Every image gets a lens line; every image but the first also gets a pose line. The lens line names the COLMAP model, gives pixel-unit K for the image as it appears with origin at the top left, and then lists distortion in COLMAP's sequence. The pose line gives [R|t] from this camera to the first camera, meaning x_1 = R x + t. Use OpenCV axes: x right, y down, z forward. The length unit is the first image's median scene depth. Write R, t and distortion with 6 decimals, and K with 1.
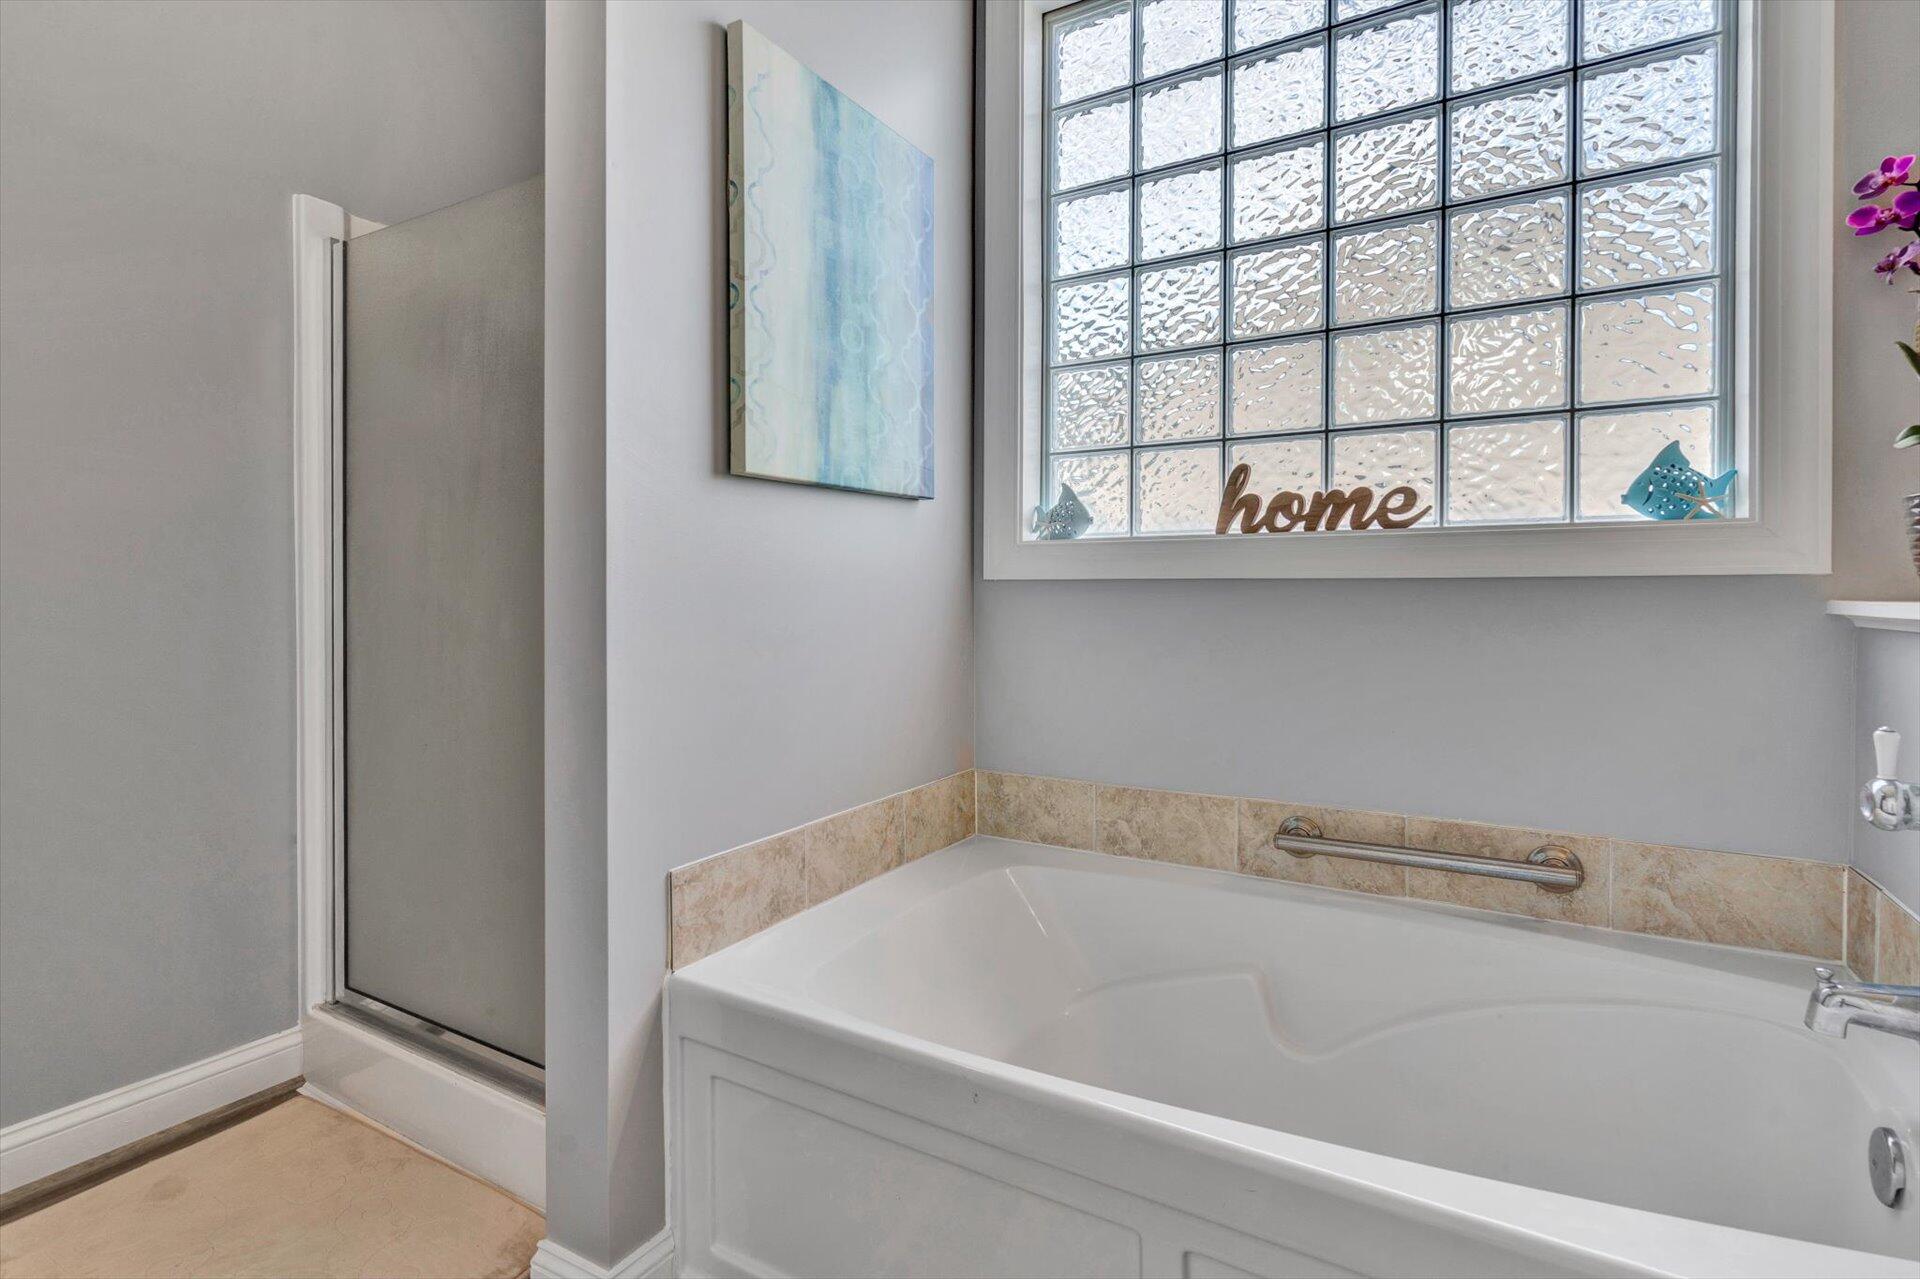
lens RADIAL K [[932.7, 0, 969.2], [0, 932.7, 612.1], [0, 0, 1]] dist [-0.002928, -0.000176]
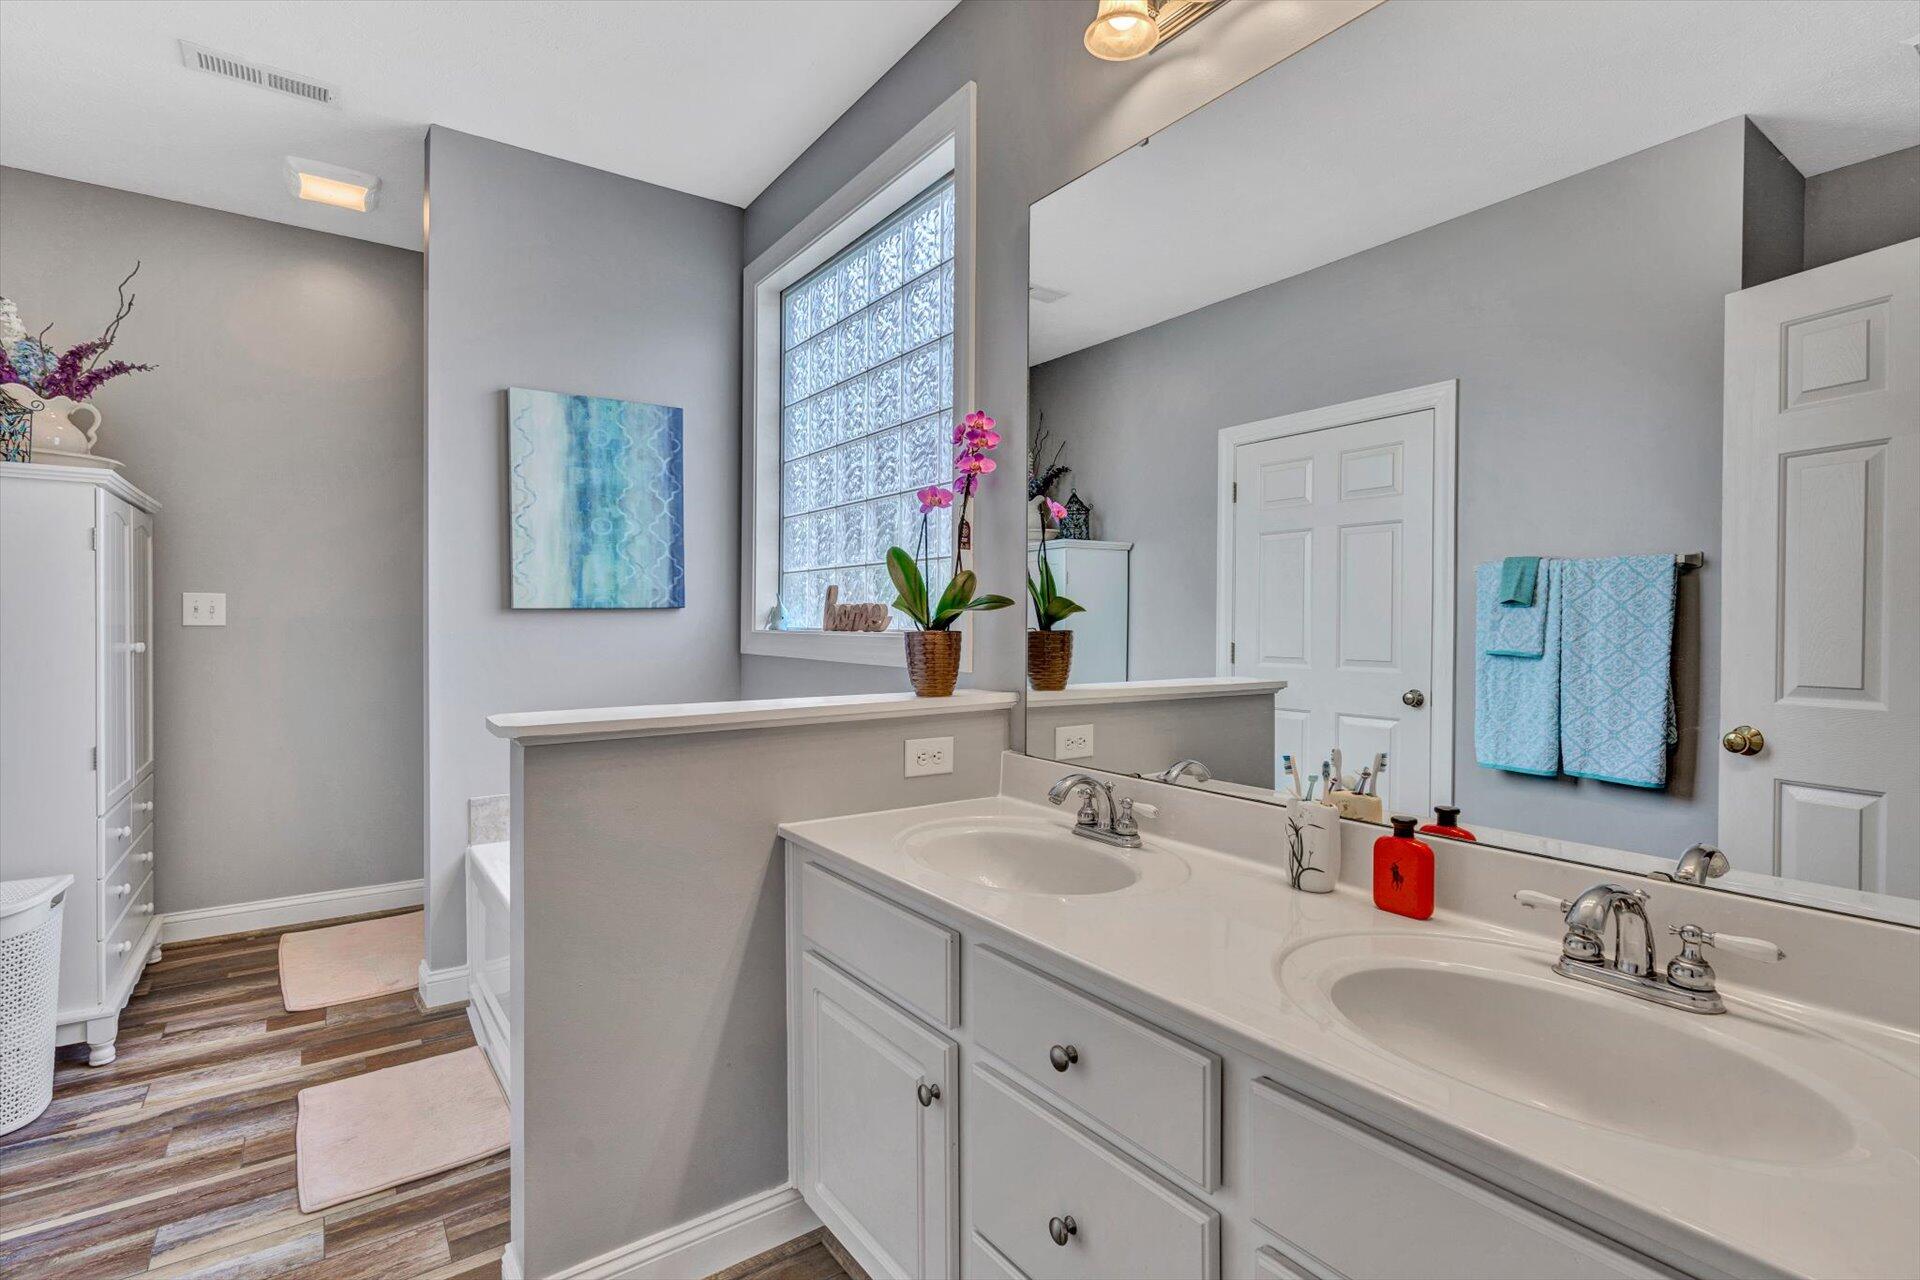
lens RADIAL K [[894.3, 0, 955.3], [0, 894.3, 637.0], [0, 0, 1]] dist [0.002958, -0.000698]
pose [[0.918089, 0.009160, -0.396270, 1.240627], [-0.006598, 0.999948, 0.007829, -0.095428], [0.396321, -0.004574, 0.918101, -0.358354]]
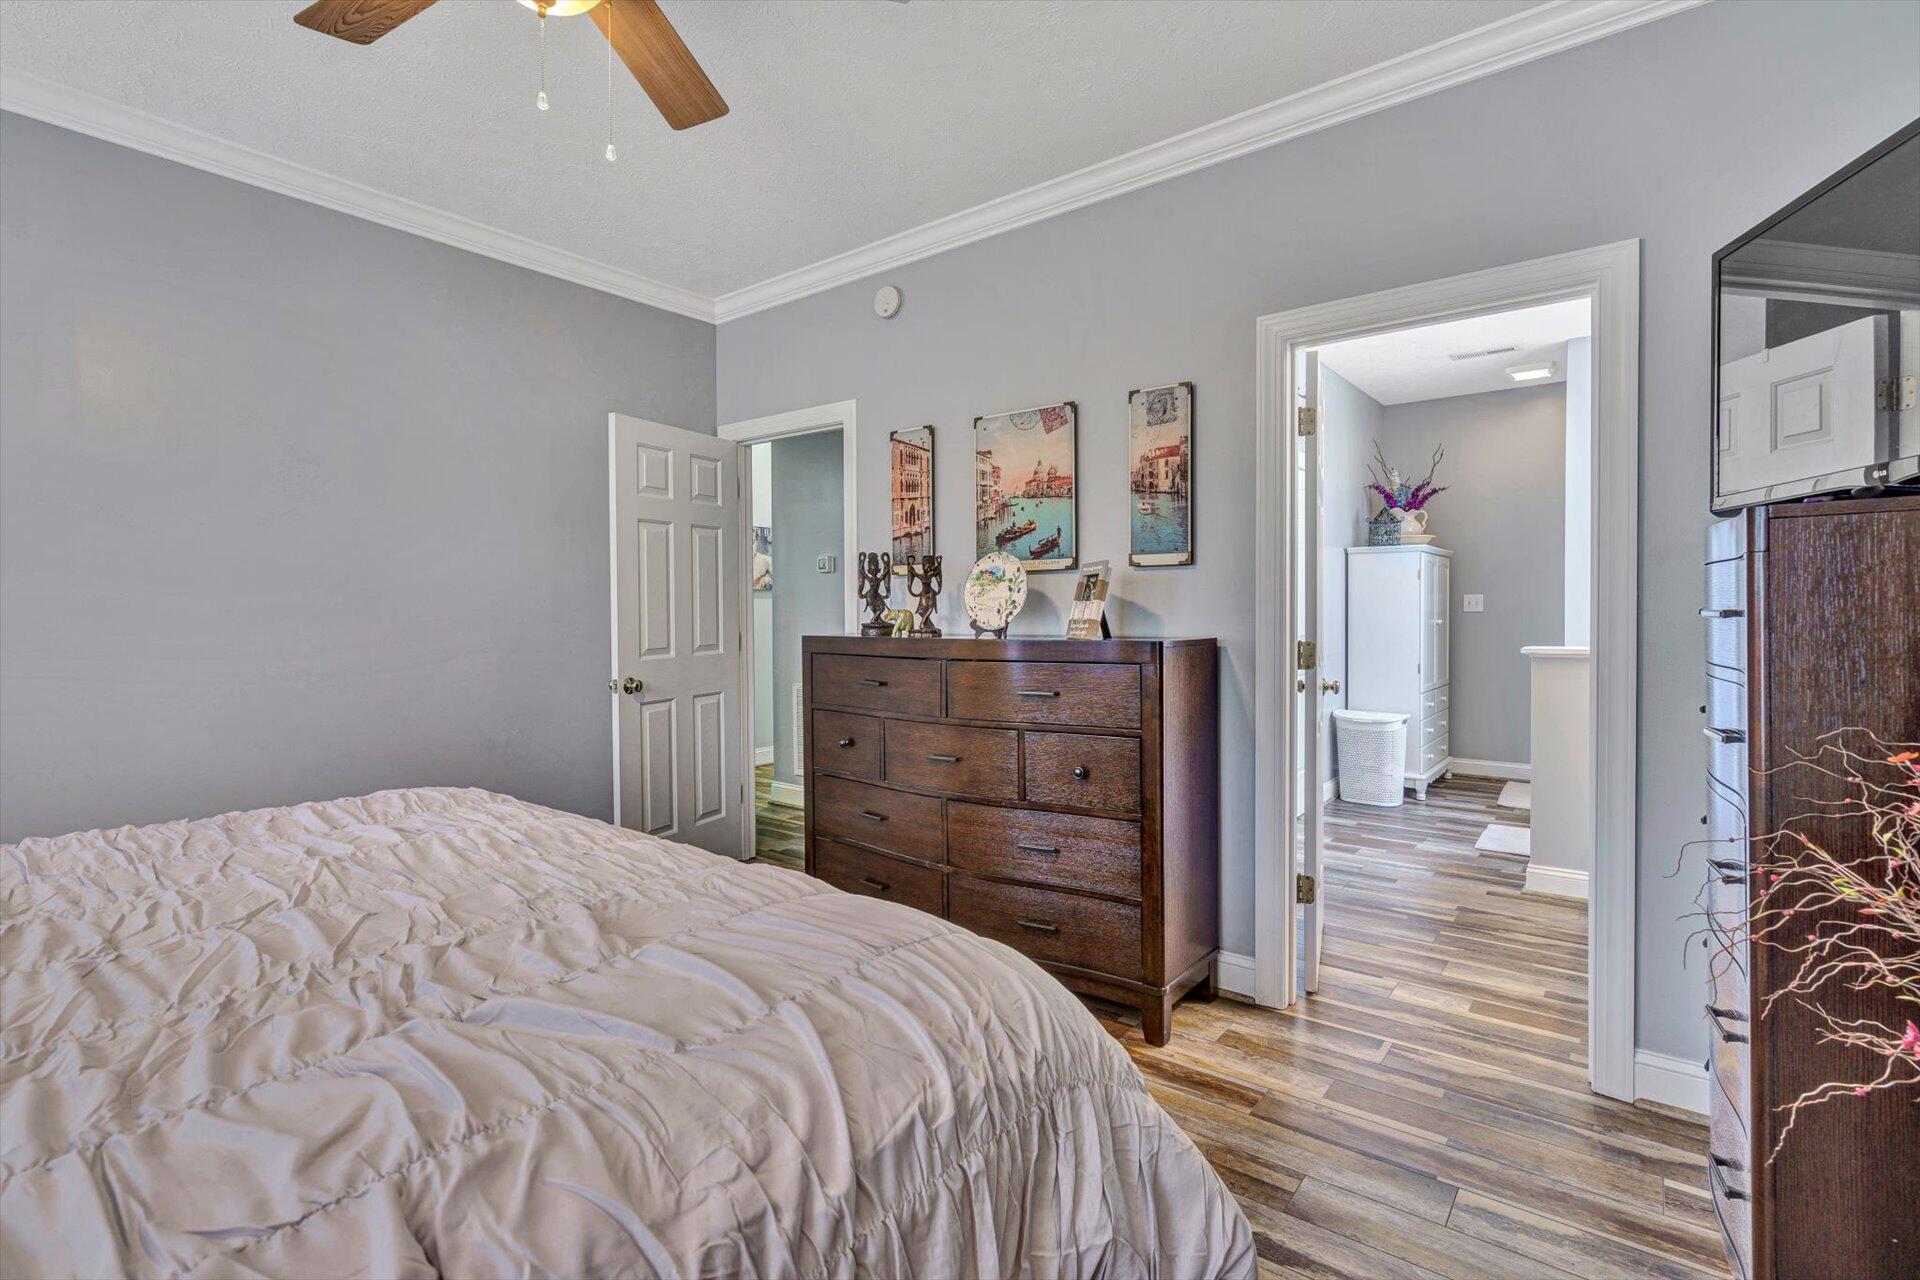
lens RADIAL K [[894.3, 0, 958.1], [0, 894.3, 630.8], [0, 0, 1]] dist [0.002958, -0.000698]
pose [[-0.127042, 0.015649, -0.991774, 2.670992], [0.000785, 0.999877, 0.015676, -0.077846], [0.991897, 0.001213, -0.127038, -0.789172]]
